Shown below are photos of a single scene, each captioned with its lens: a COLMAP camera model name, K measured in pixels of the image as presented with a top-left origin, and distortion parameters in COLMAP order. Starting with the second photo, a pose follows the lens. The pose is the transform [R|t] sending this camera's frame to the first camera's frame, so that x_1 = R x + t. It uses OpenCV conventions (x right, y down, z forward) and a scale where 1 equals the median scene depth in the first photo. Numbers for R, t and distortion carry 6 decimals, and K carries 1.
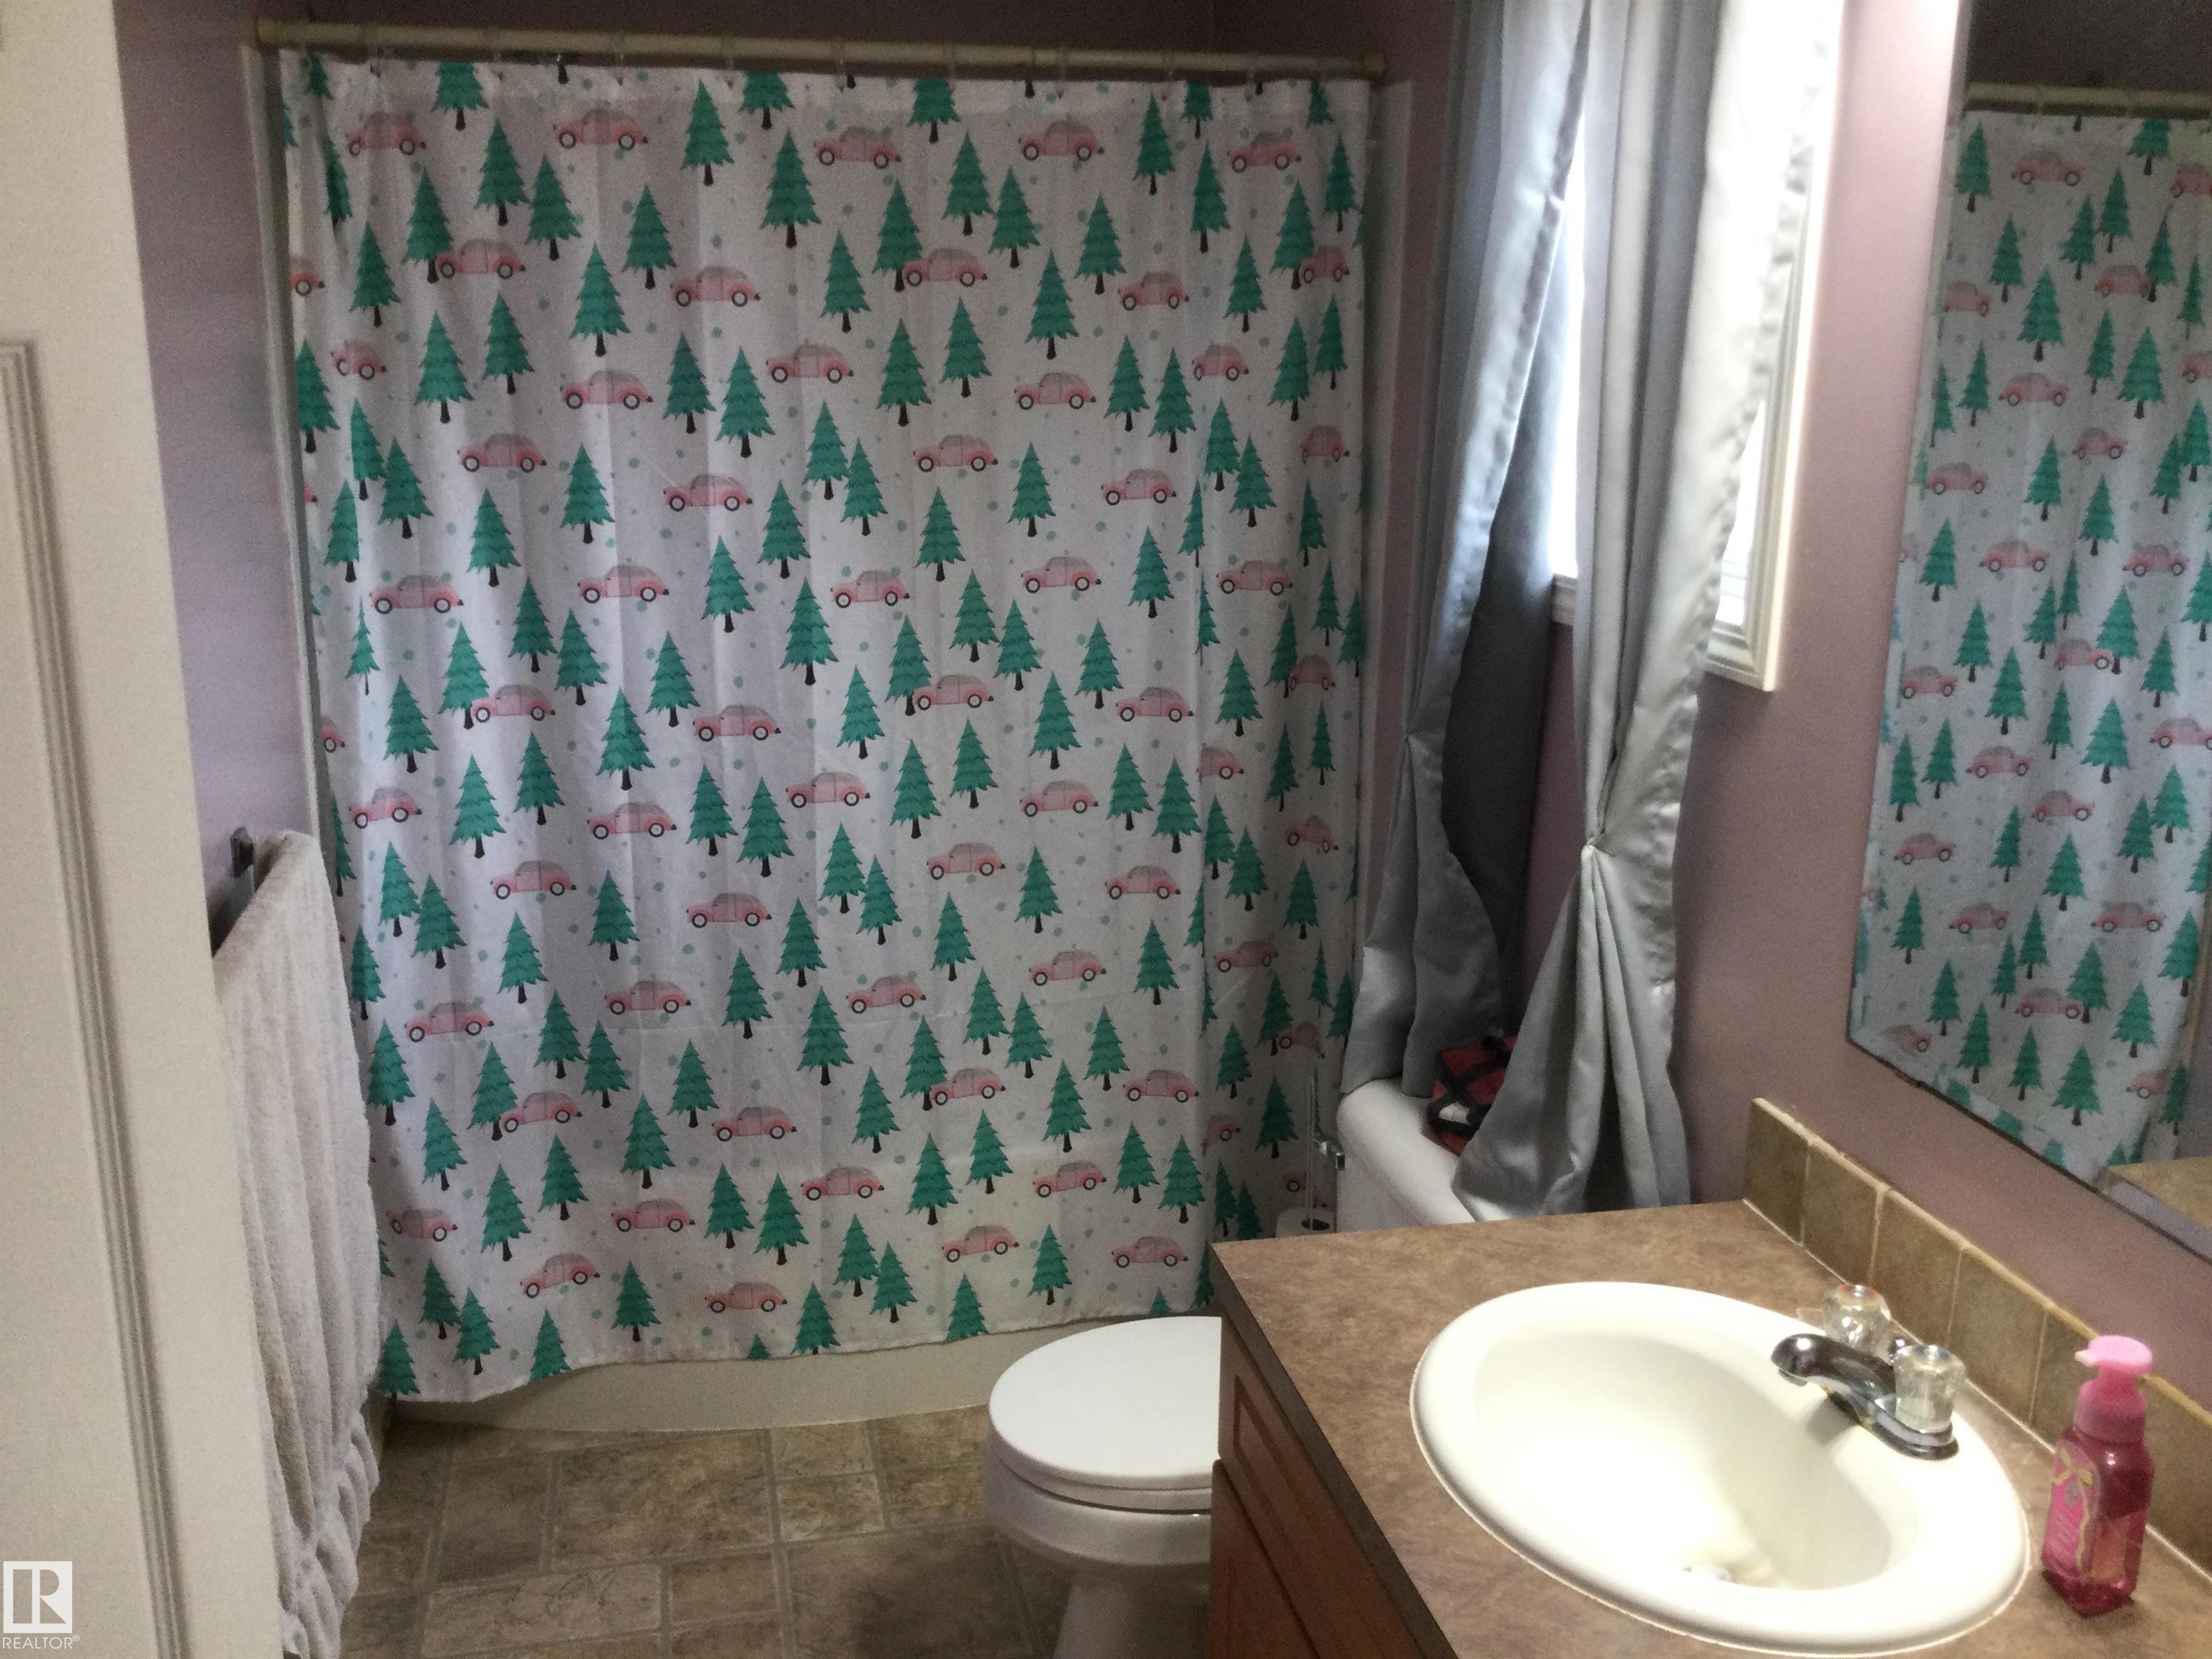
lens RADIAL K [[1998.2, 0, 1105.1], [0, 1998.2, 825.5], [0, 0, 1]] dist [0.100398, -0.207483]
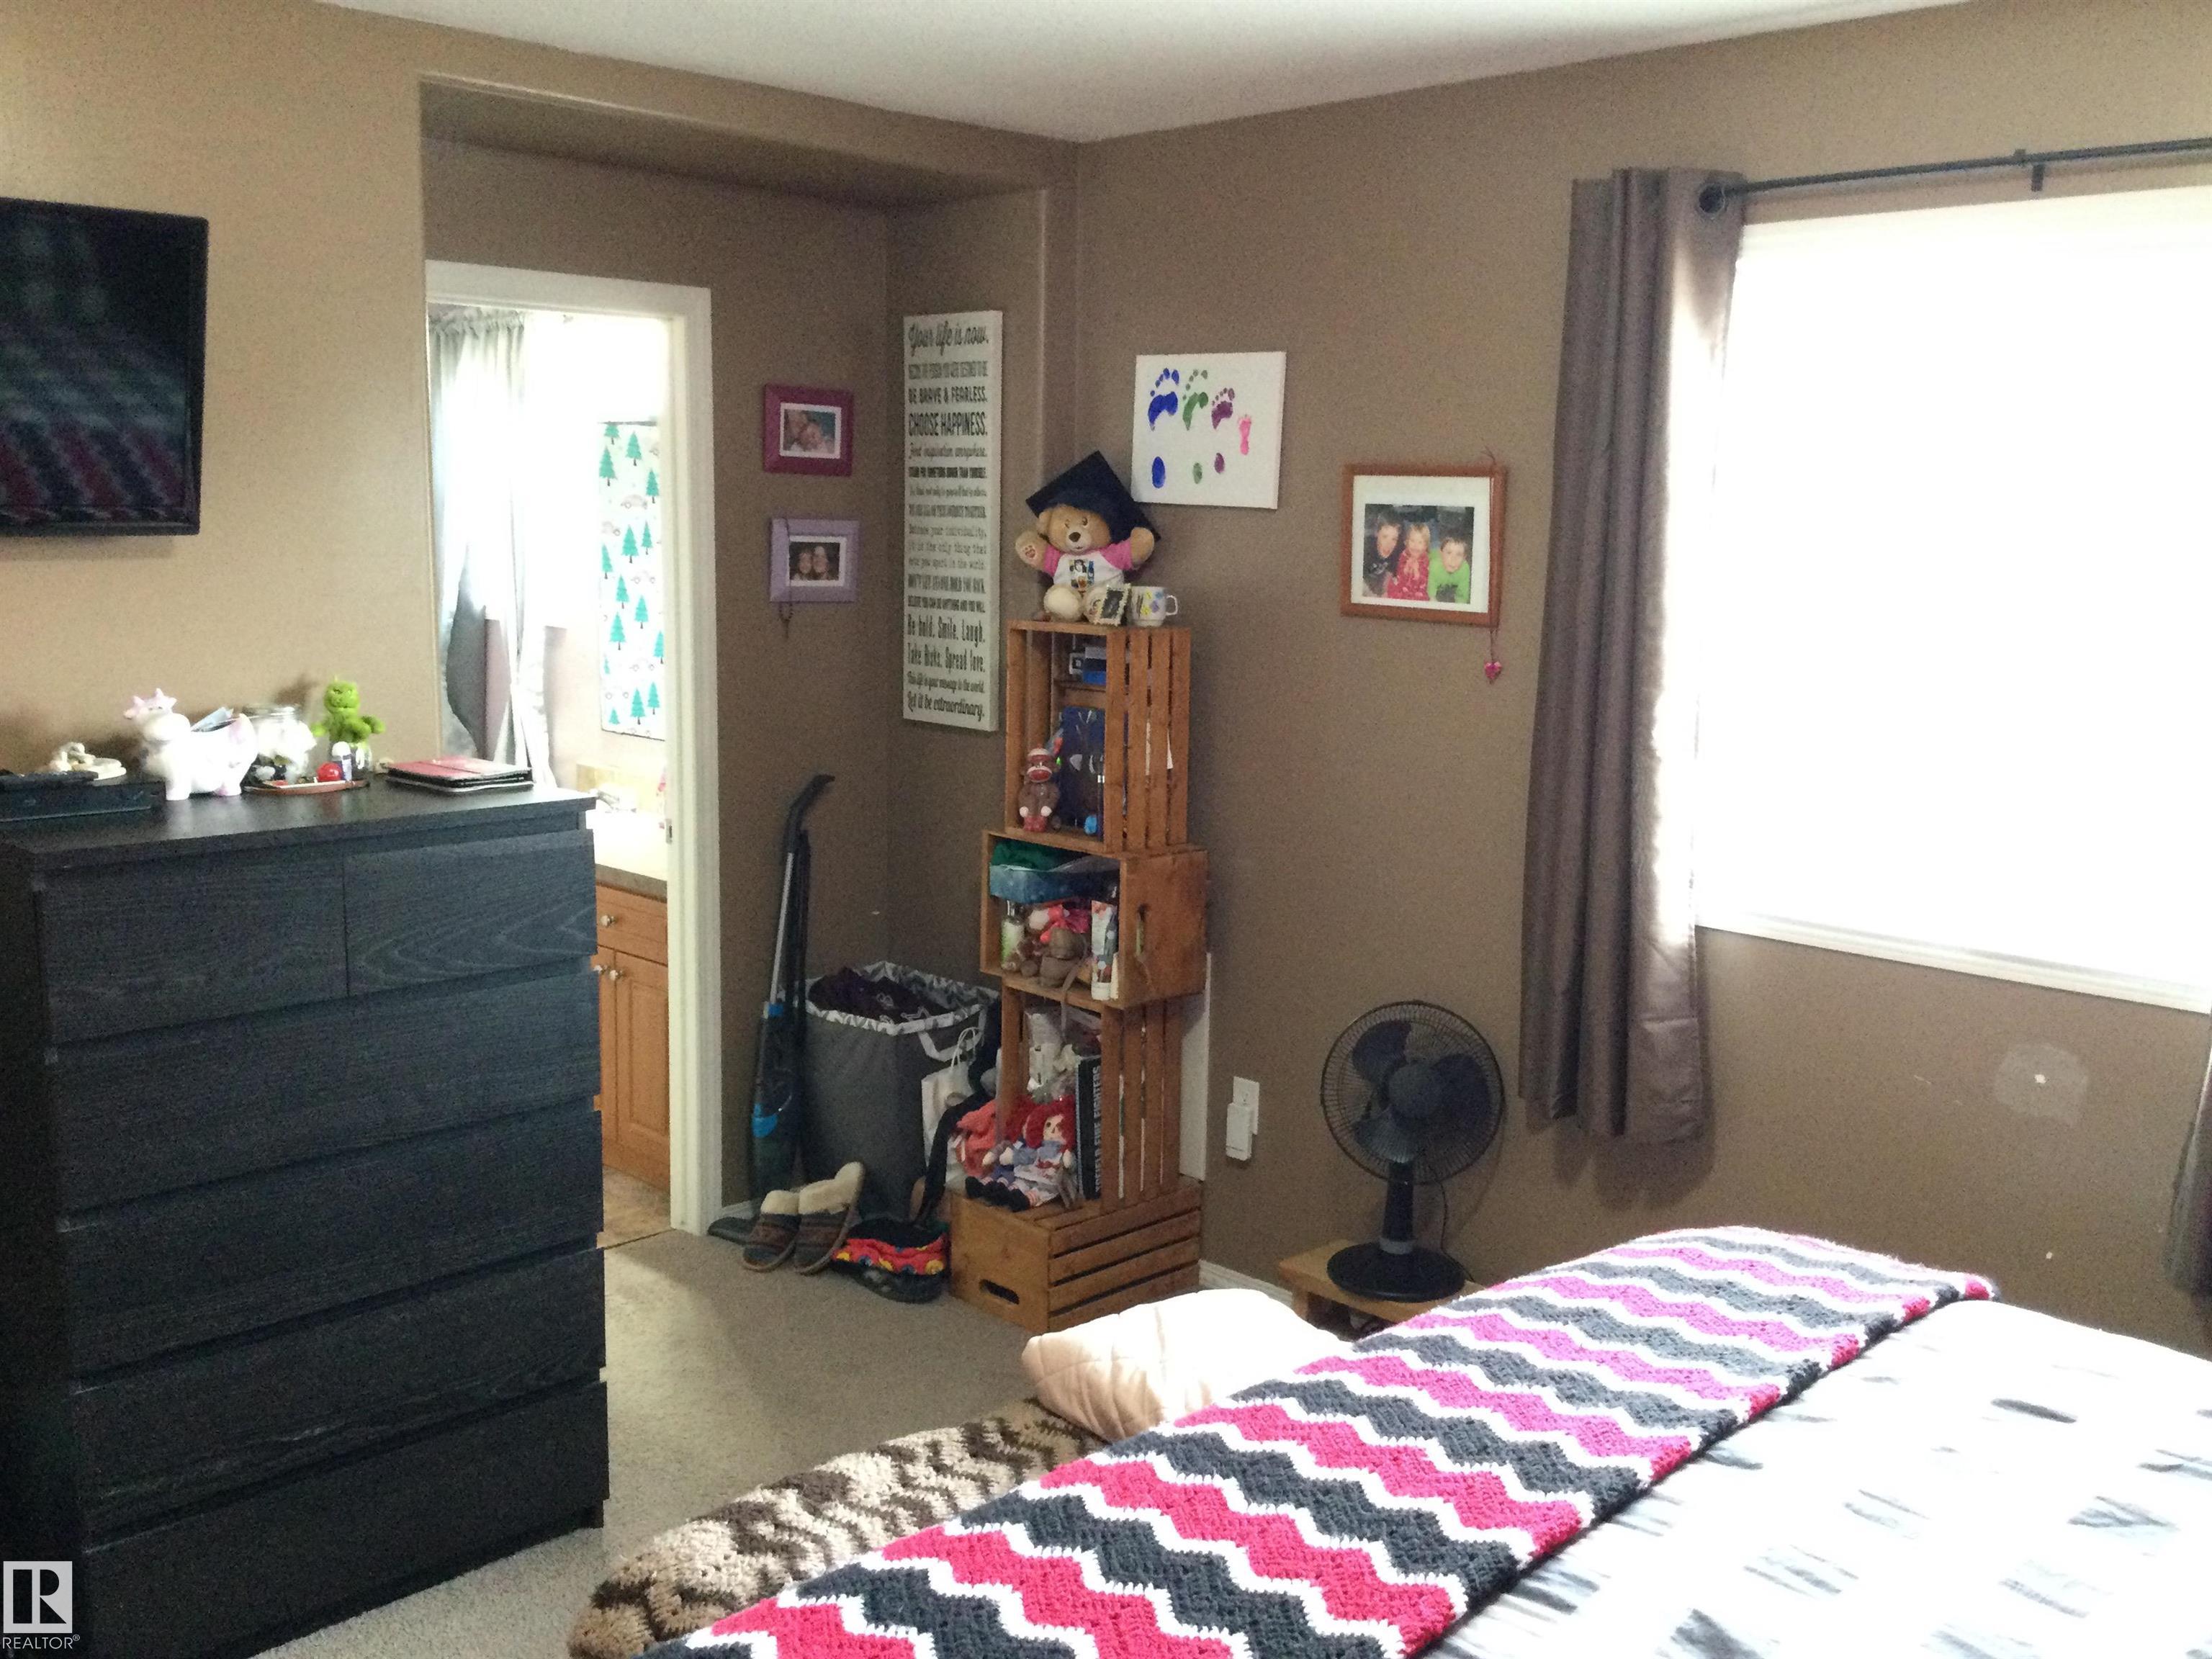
lens RADIAL K [[1998.2, 0, 1100.4], [0, 1998.2, 832.7], [0, 0, 1]] dist [0.100398, -0.207483]
pose [[0.847299, -0.076356, 0.525598, -0.482172], [0.123882, 0.990728, -0.055780, 0.404940], [-0.516466, 0.112374, 0.848902, -1.552892]]
